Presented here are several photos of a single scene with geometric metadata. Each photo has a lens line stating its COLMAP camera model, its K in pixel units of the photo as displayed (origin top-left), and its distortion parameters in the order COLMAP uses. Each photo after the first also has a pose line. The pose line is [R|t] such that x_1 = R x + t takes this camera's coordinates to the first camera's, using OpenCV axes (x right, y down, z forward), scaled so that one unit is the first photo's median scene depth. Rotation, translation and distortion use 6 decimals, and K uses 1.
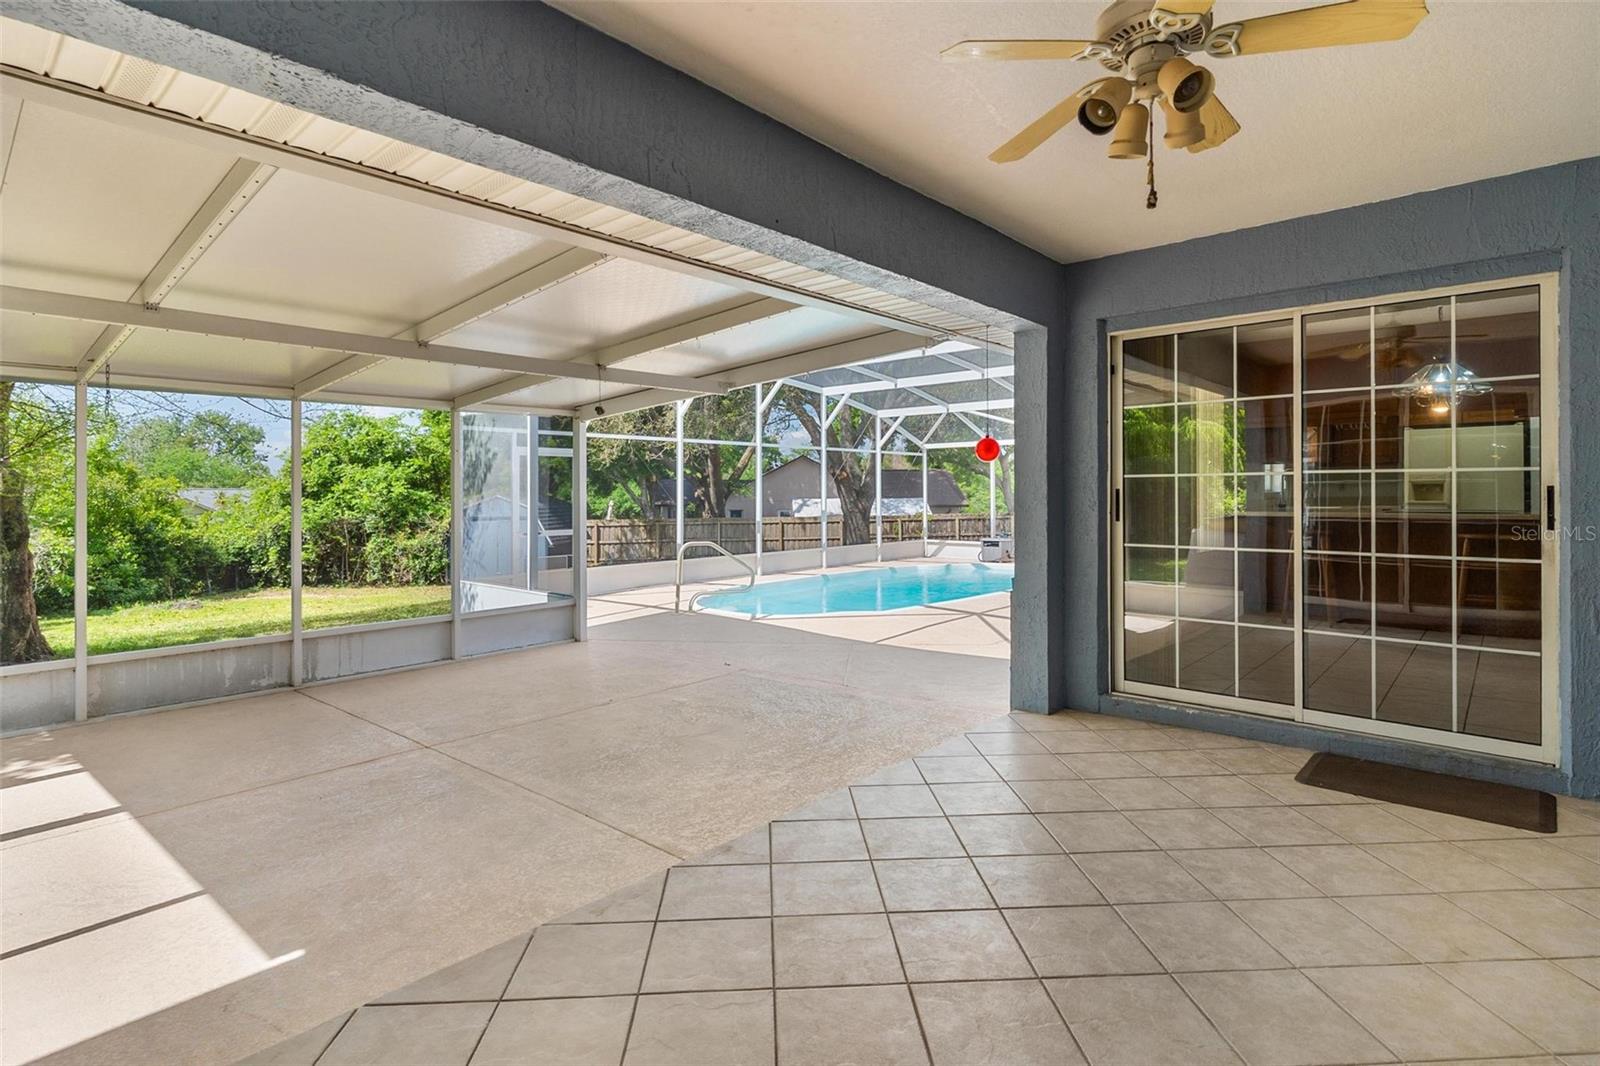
lens RADIAL K [[778.0, 0, 792.2], [0, 778.0, 498.0], [0, 0, 1]] dist [0.002728, -0.000794]
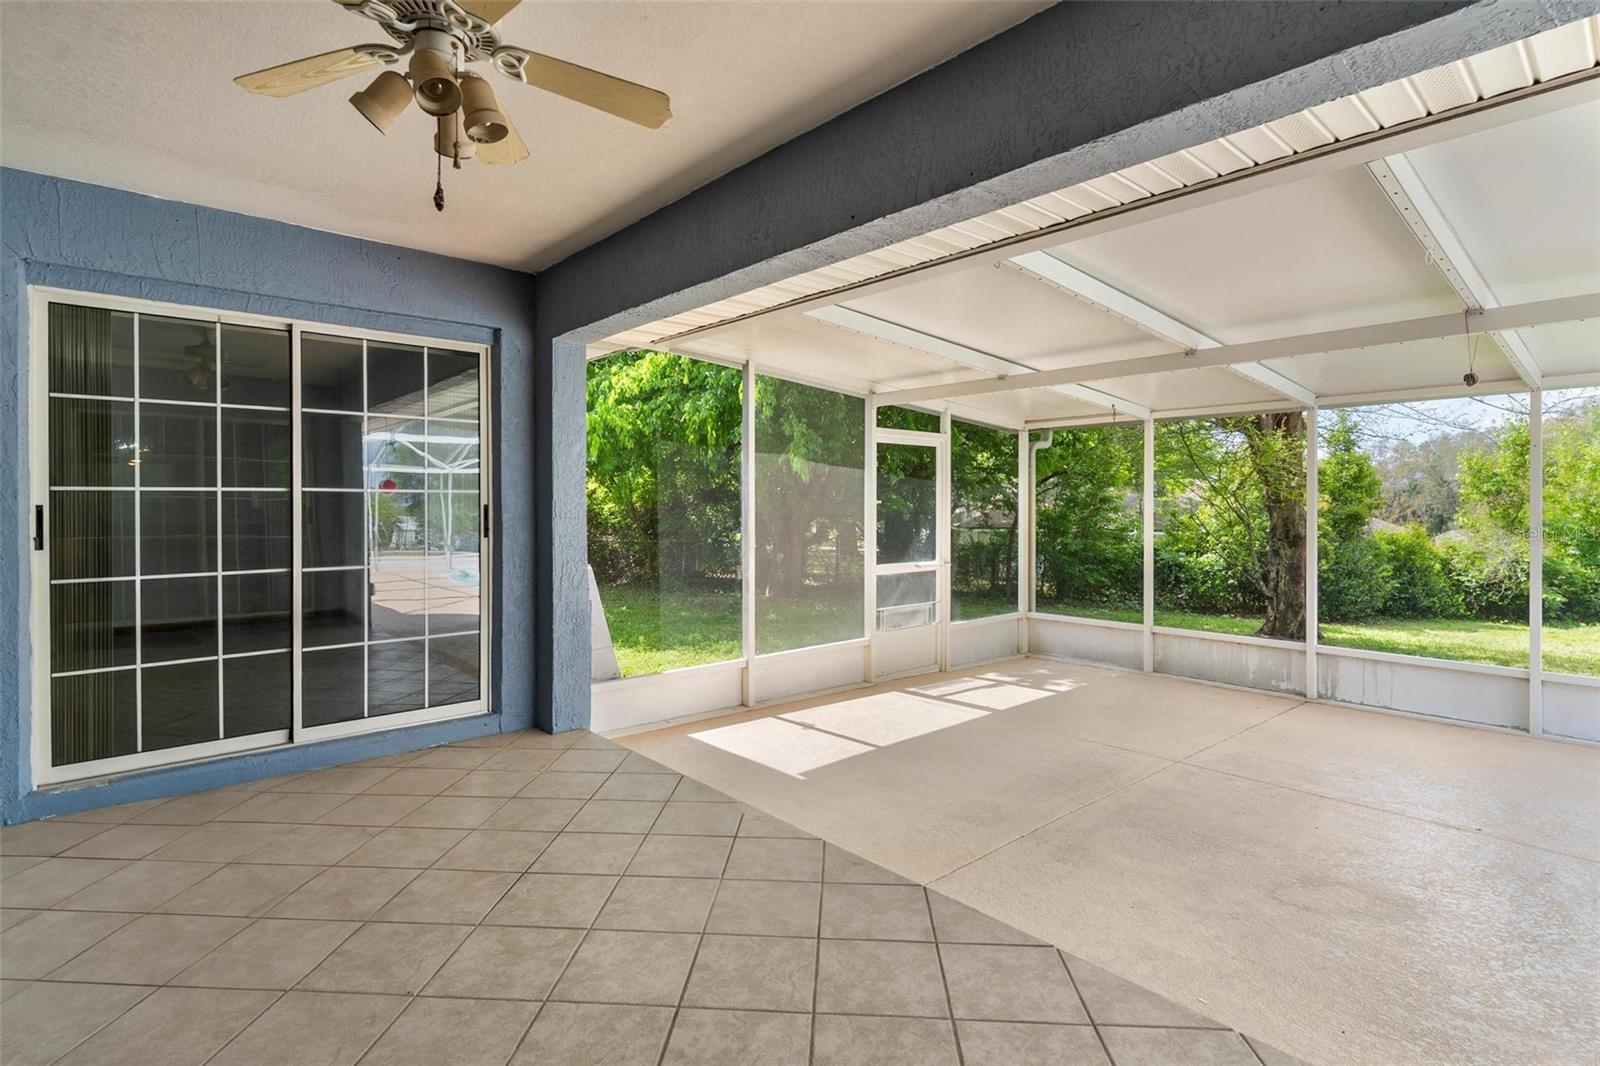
lens RADIAL K [[778.0, 0, 798.0], [0, 778.0, 507.8], [0, 0, 1]] dist [0.002728, -0.000794]
pose [[-0.089185, 0.011713, -0.995946, 0.409642], [-0.007837, 0.999892, 0.012461, -0.007454], [0.995984, 0.008916, -0.089083, 0.452408]]
